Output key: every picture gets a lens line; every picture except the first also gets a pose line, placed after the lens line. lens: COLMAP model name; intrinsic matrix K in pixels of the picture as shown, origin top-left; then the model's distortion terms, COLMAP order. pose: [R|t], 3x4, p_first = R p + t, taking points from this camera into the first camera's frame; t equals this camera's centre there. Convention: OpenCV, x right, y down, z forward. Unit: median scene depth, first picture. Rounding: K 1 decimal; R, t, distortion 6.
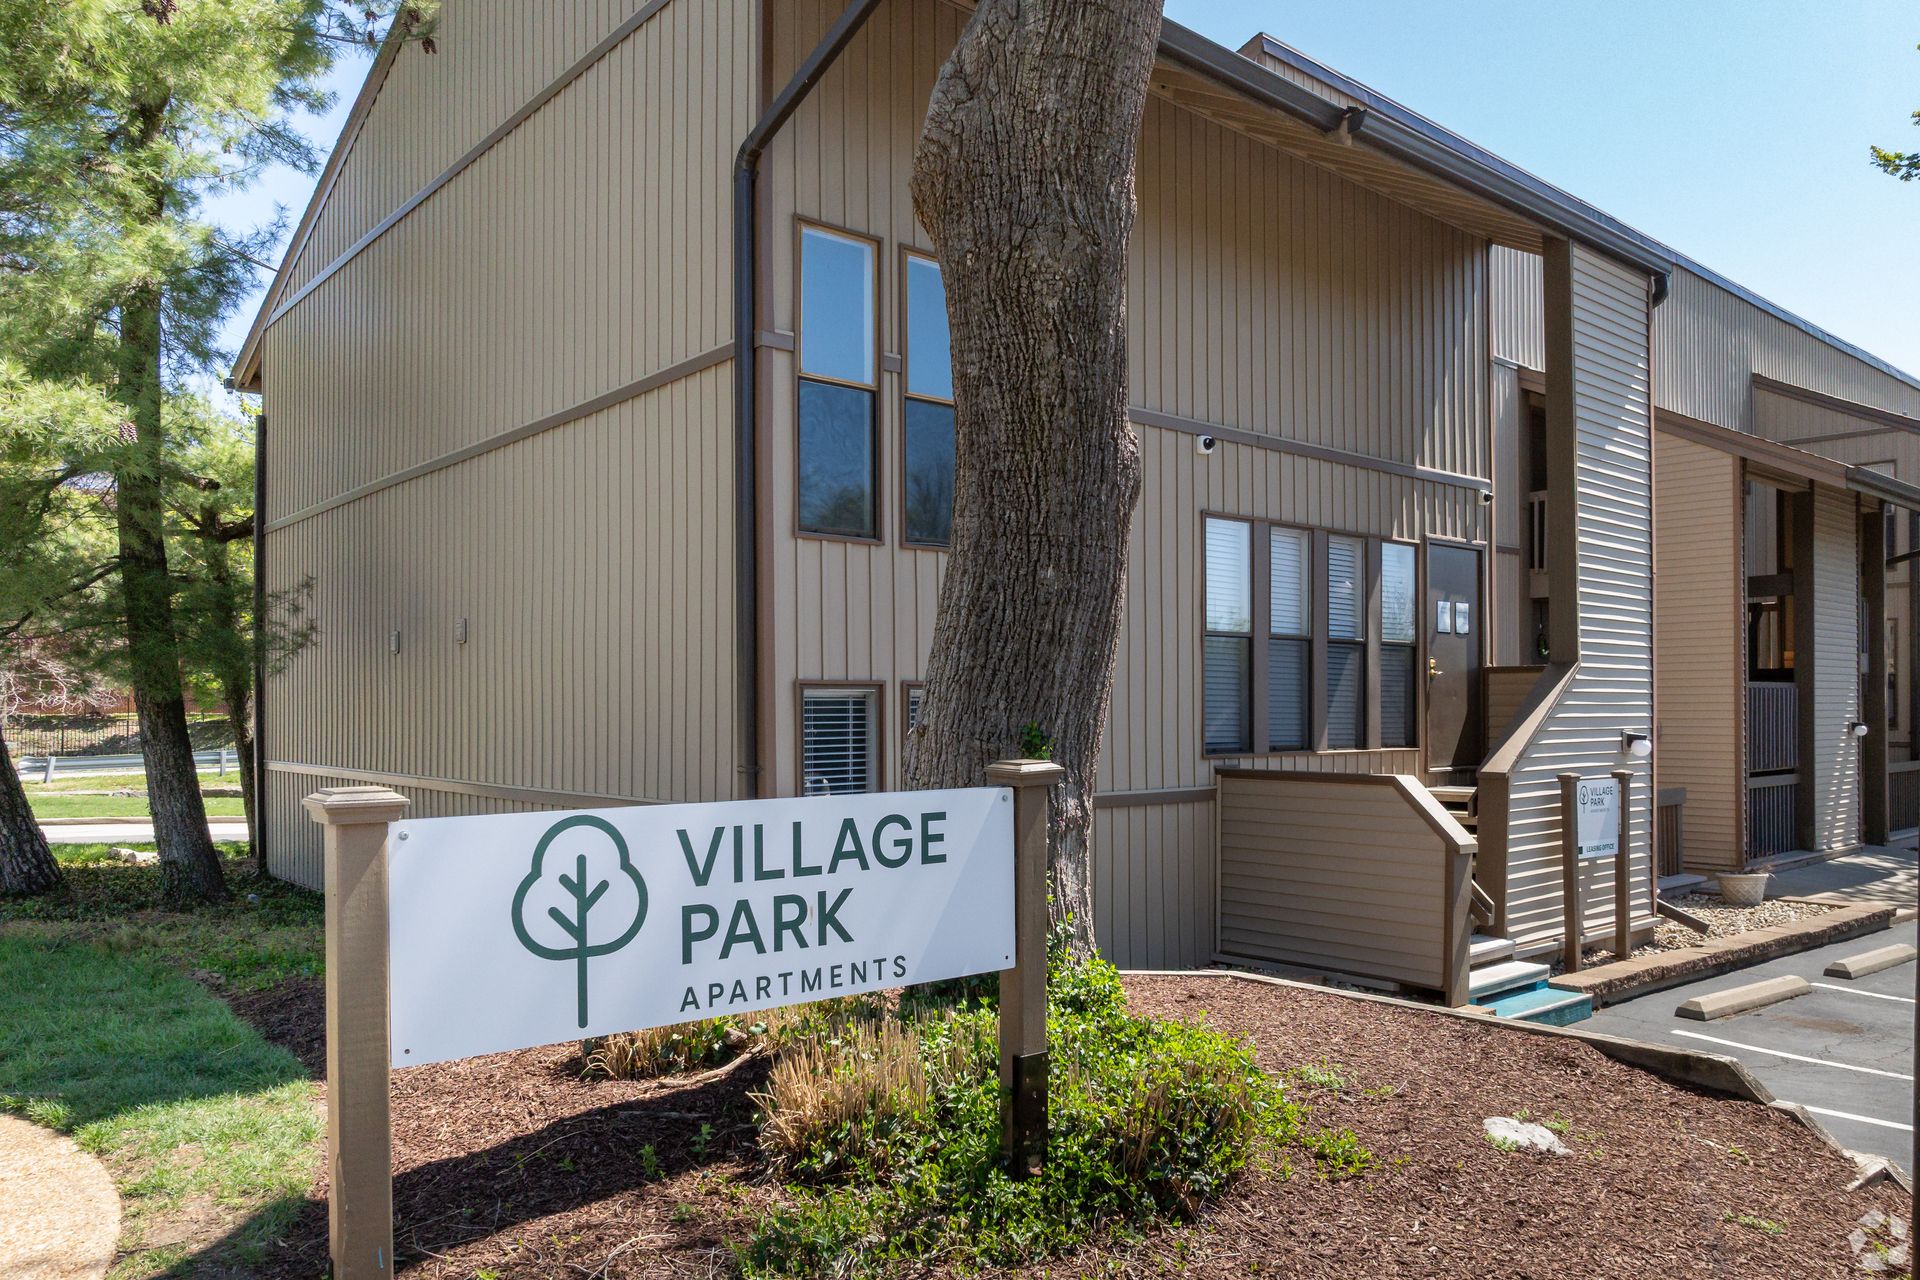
lens RADIAL K [[1348.4, 0, 958.5], [0, 1348.4, 700.2], [0, 0, 1]] dist [-0.001914, -0.002666]
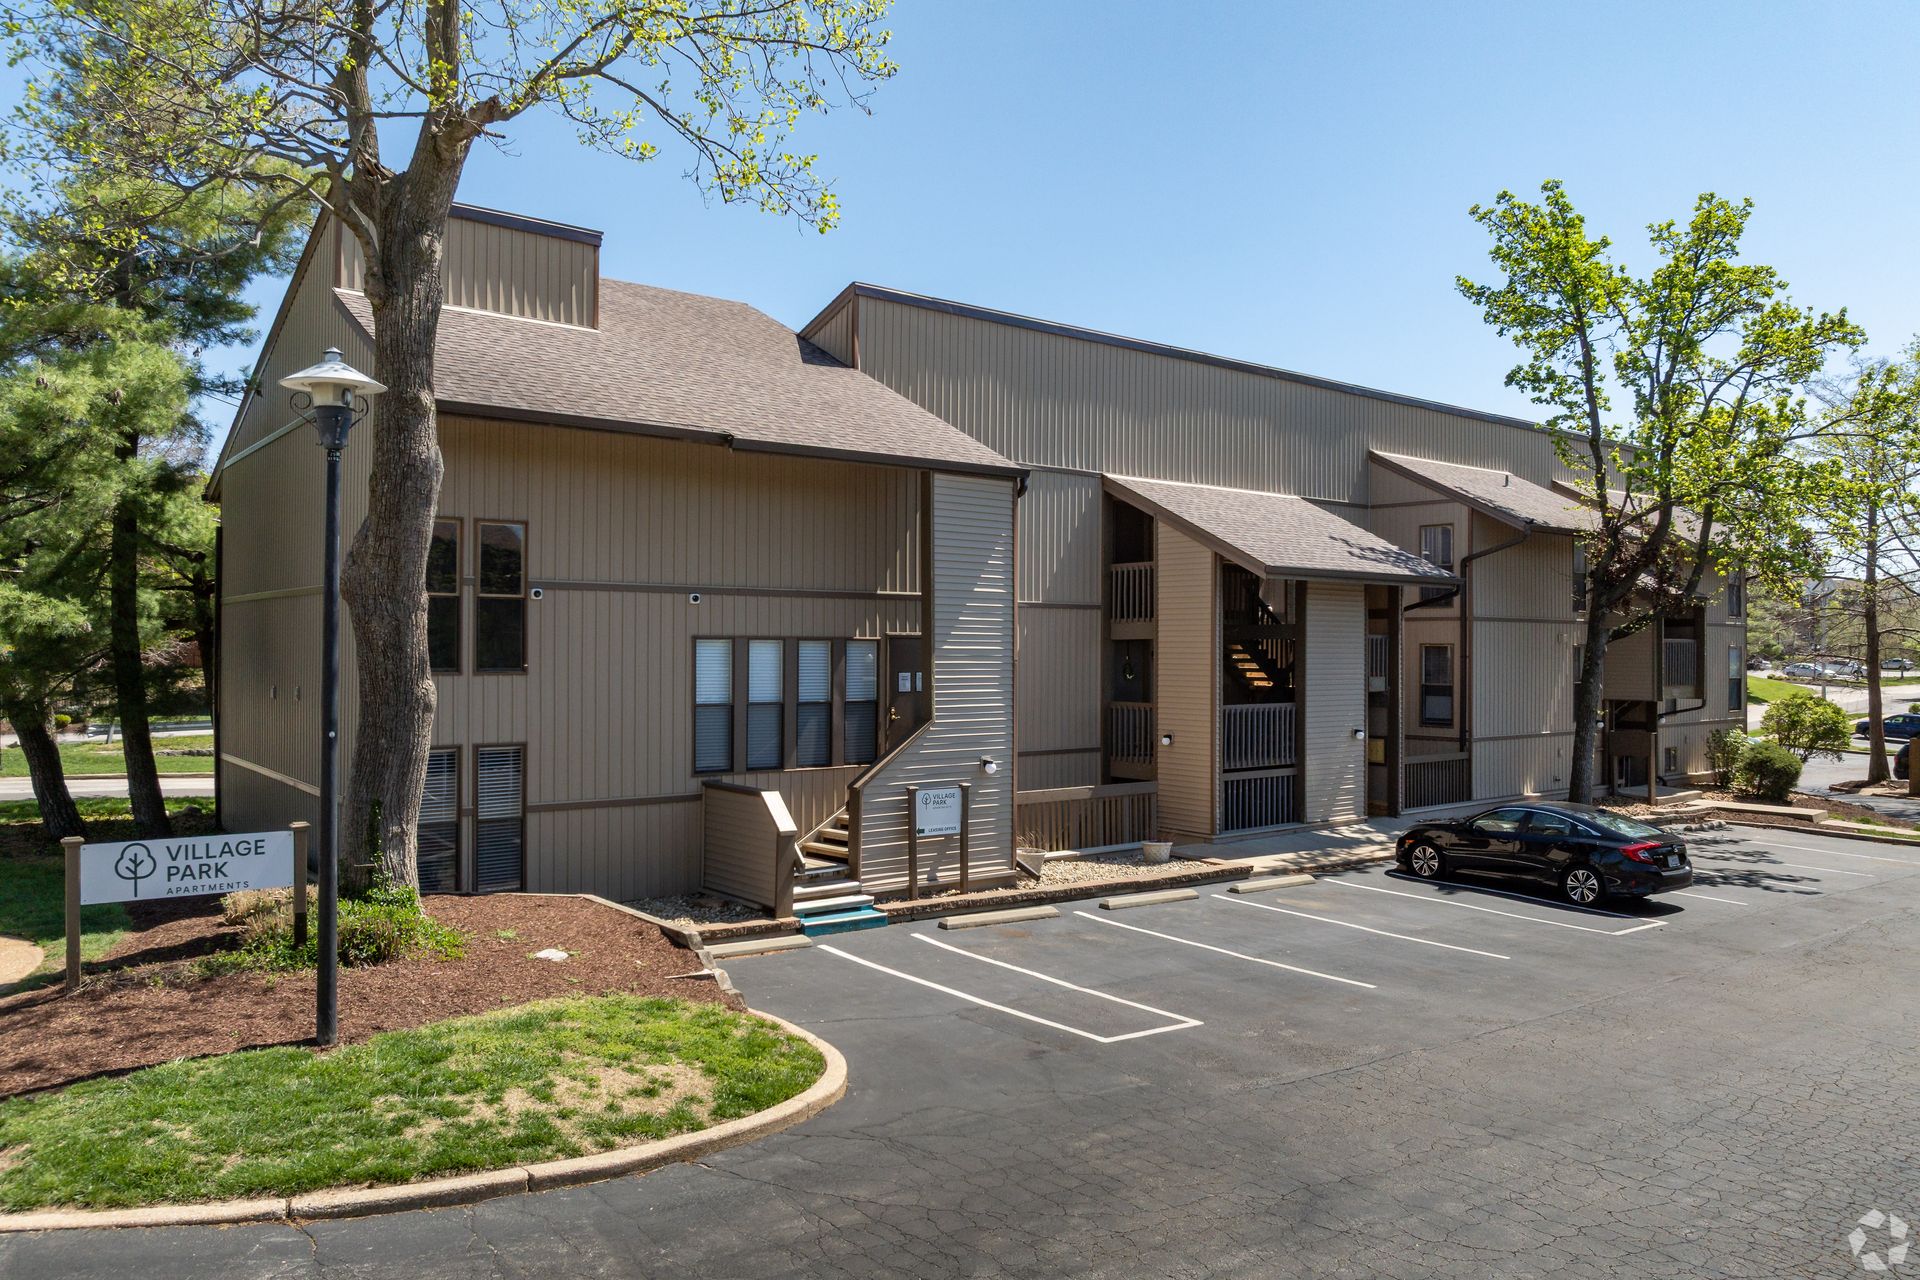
lens RADIAL K [[1339.1, 0, 960.0], [0, 1339.1, 640.0], [0, 0, 1]] dist [-0.033450, -0.001742]
pose [[0.999024, 0.007747, -0.043481, 0.599840], [-0.007682, 0.999969, 0.001667, -0.139607], [0.043493, -0.001331, 0.999053, -0.719157]]
